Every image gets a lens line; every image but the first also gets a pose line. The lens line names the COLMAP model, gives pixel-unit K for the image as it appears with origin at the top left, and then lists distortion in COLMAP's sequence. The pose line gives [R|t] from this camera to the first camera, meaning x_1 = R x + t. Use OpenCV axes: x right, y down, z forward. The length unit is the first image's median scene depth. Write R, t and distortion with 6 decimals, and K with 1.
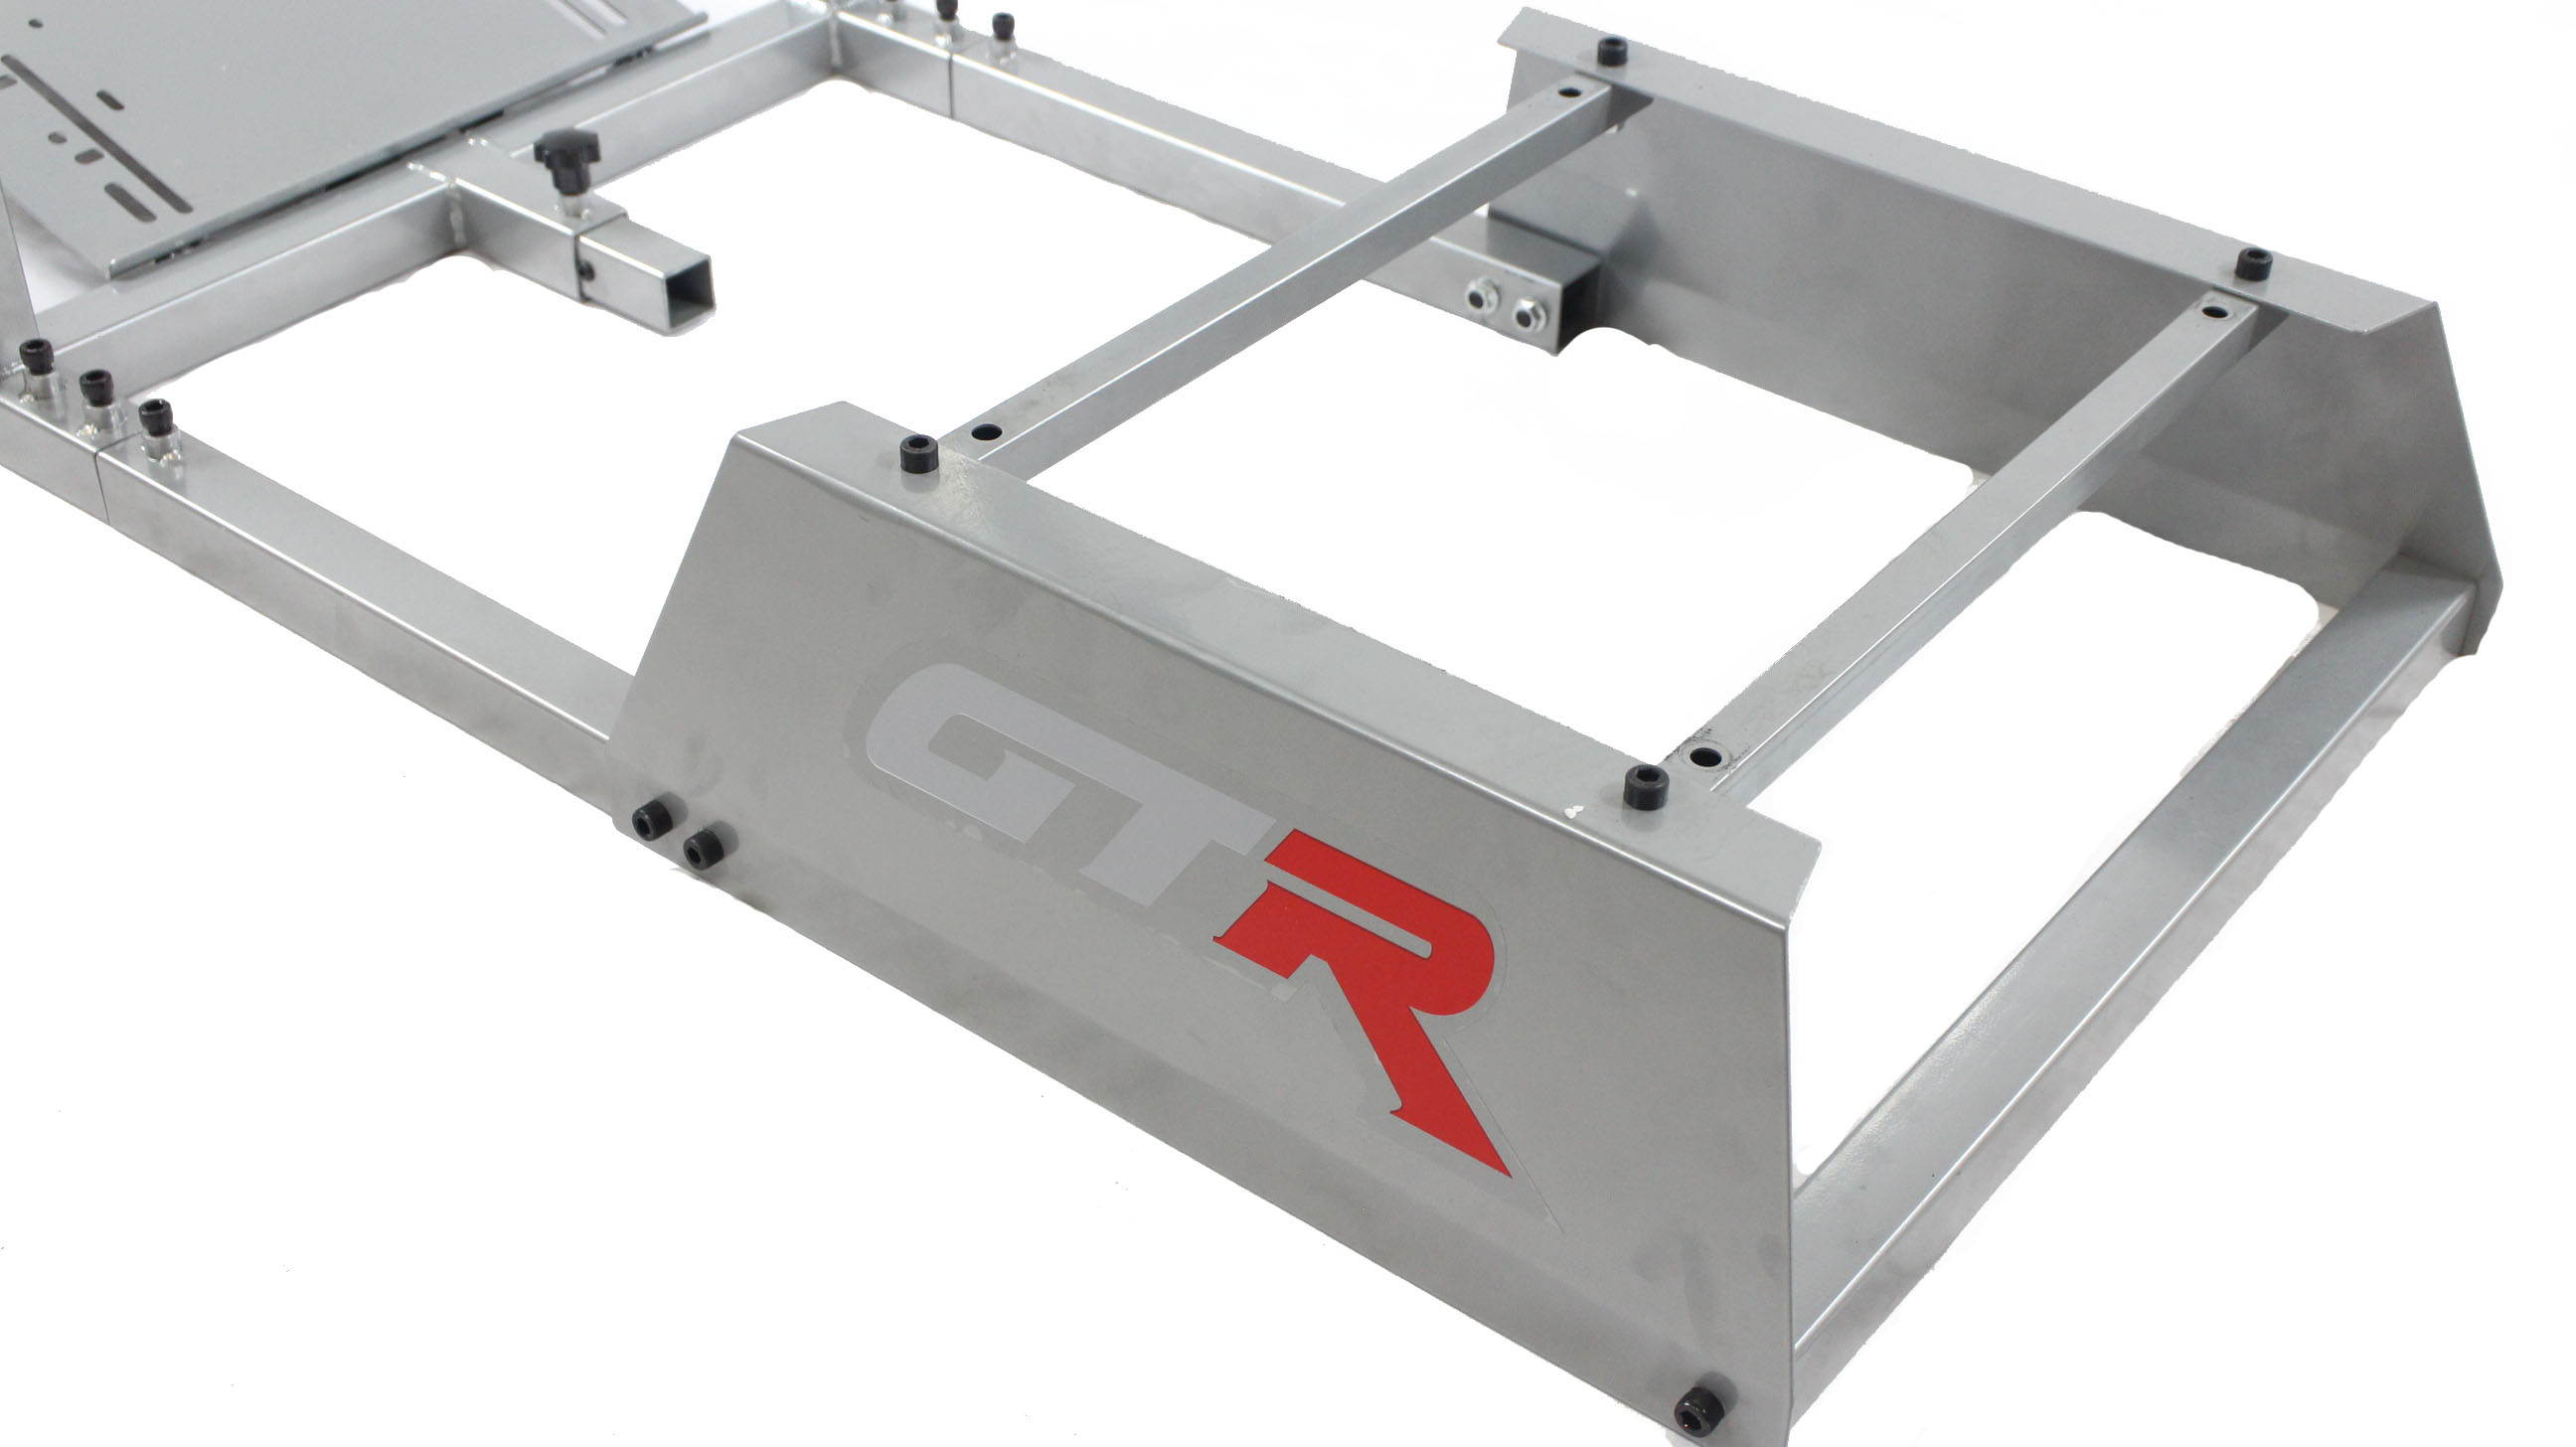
lens RADIAL K [[3112.0, 0, 1288.0], [0, 3112.0, 723.5], [0, 0, 1]] dist [0.005599, 0.008252]
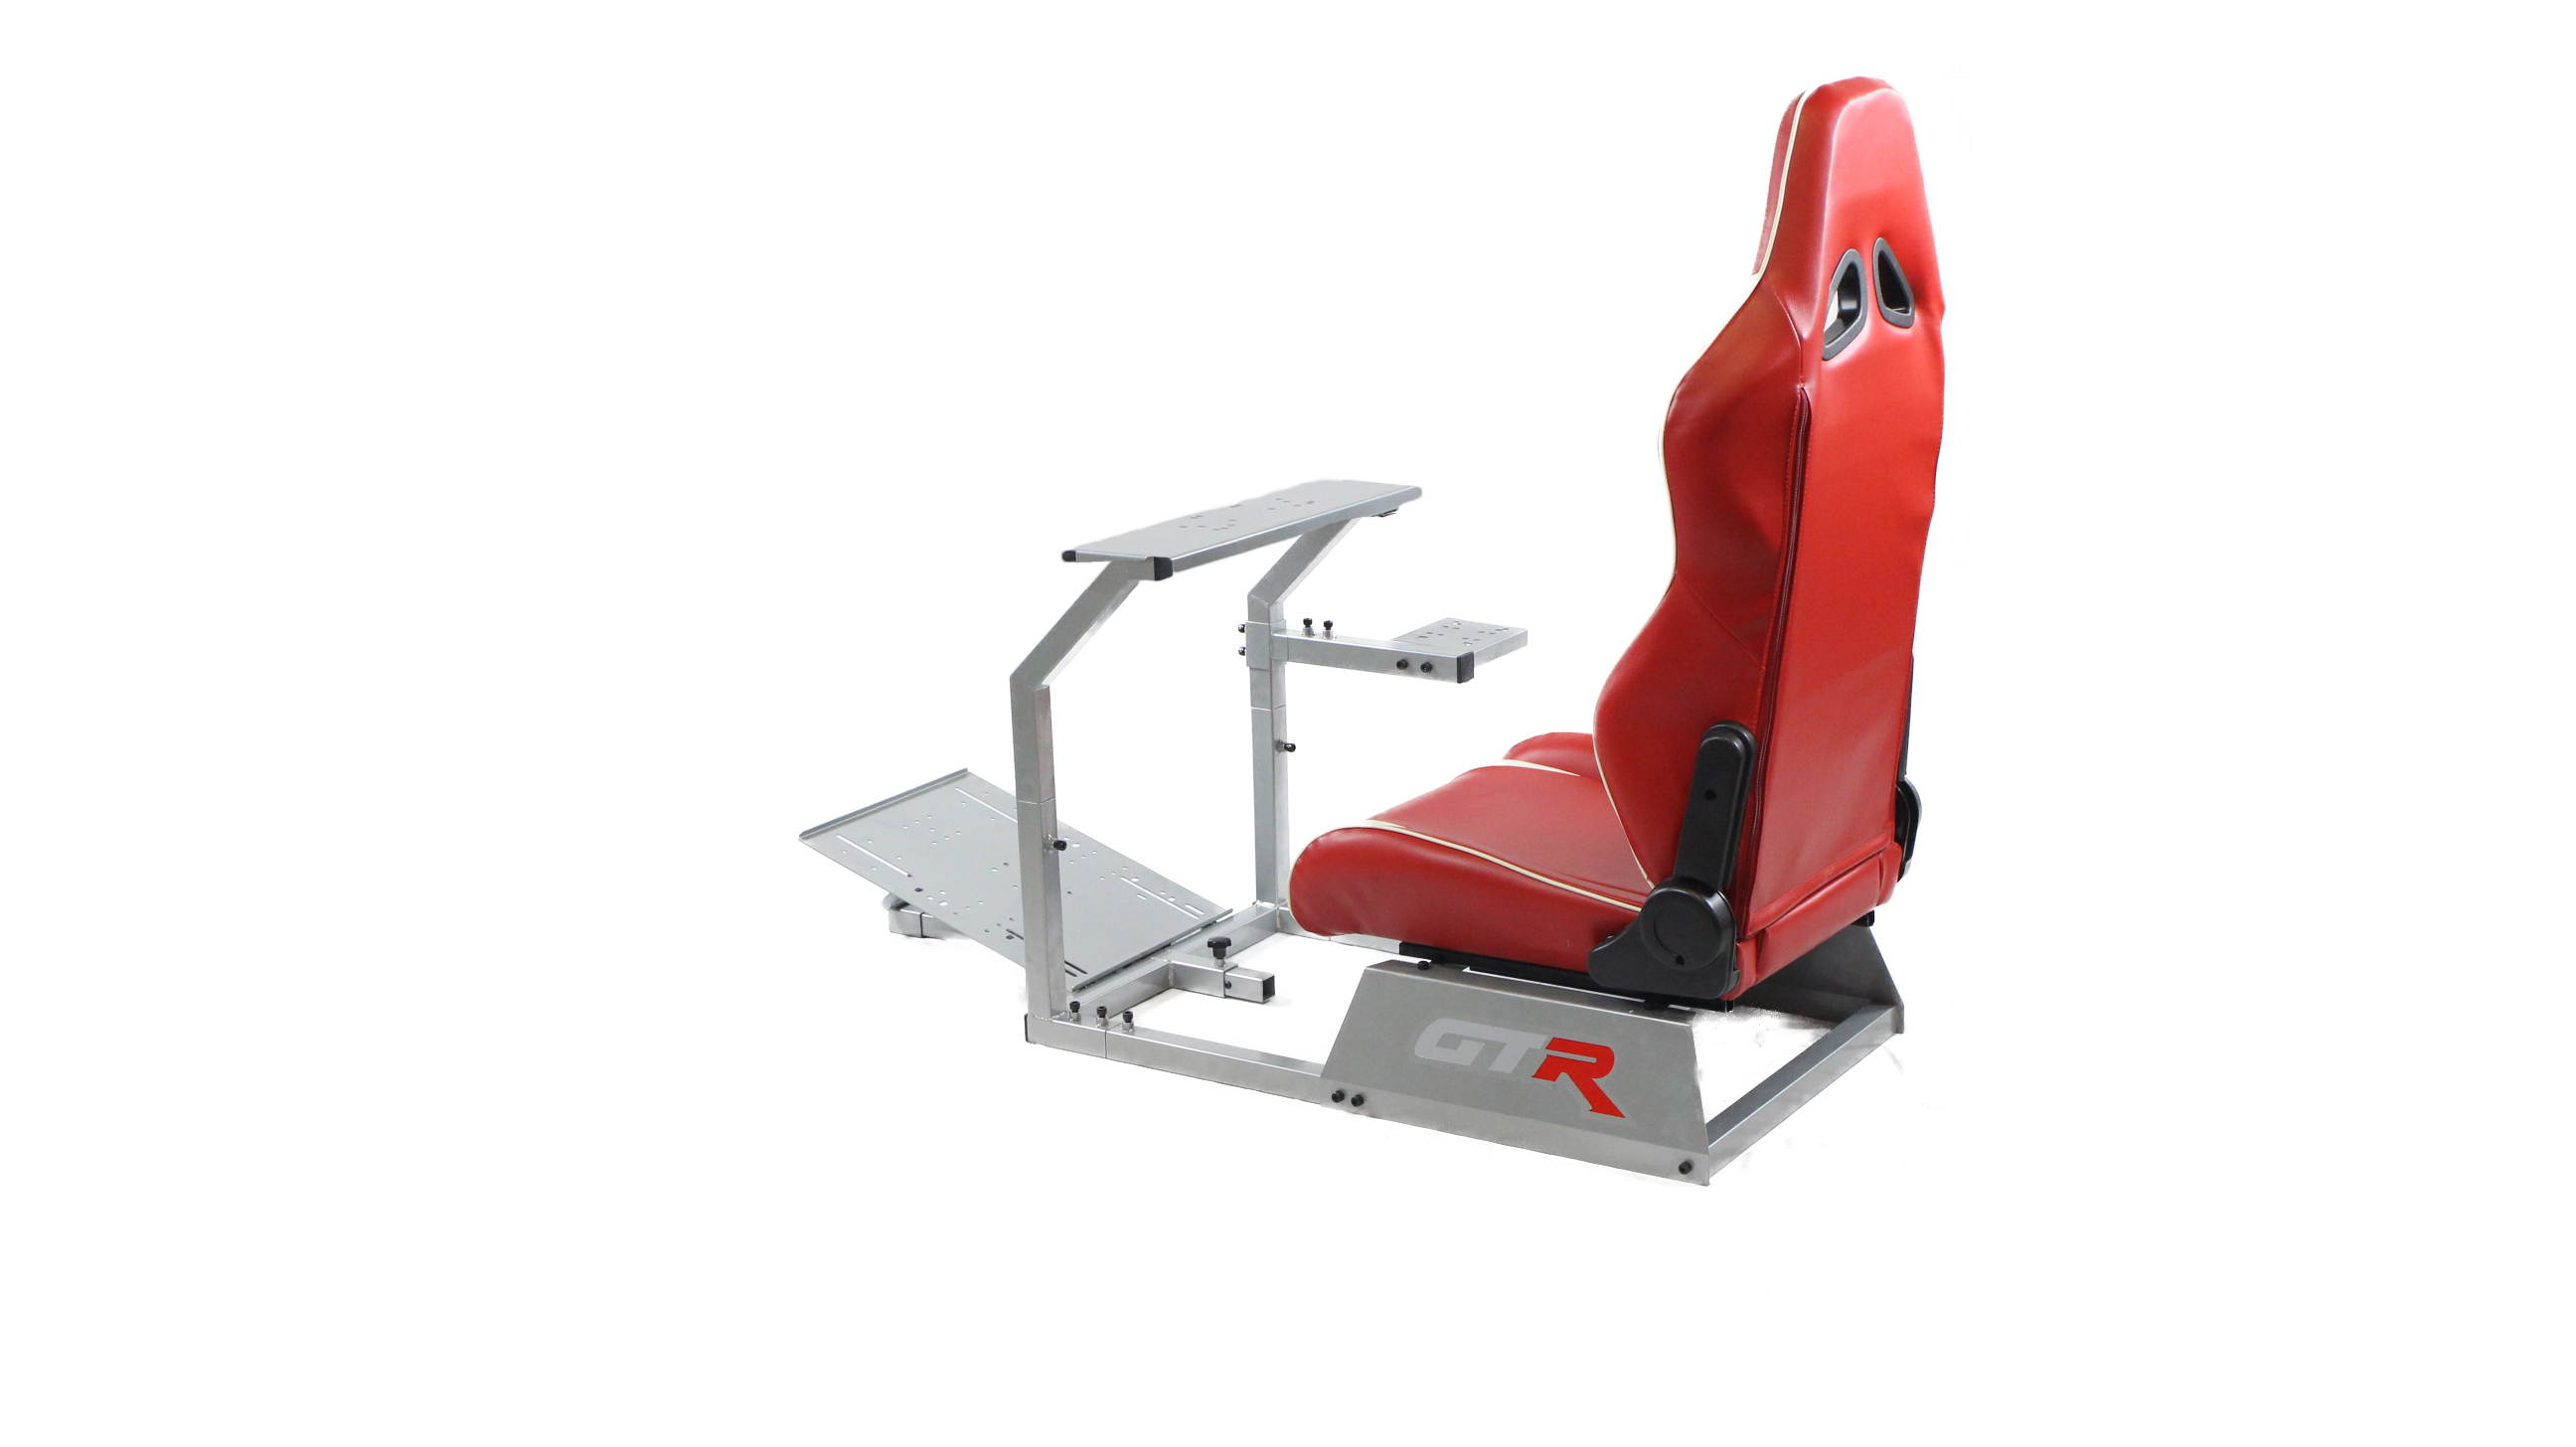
lens RADIAL K [[3112.0, 0, 1288.0], [0, 3112.0, 723.5], [0, 0, 1]] dist [0.005599, 0.008252]
pose [[0.995408, -0.063484, 0.071648, -0.375573], [0.085775, 0.923807, -0.373127, 0.708017], [-0.042501, 0.377559, 0.925010, -1.718930]]
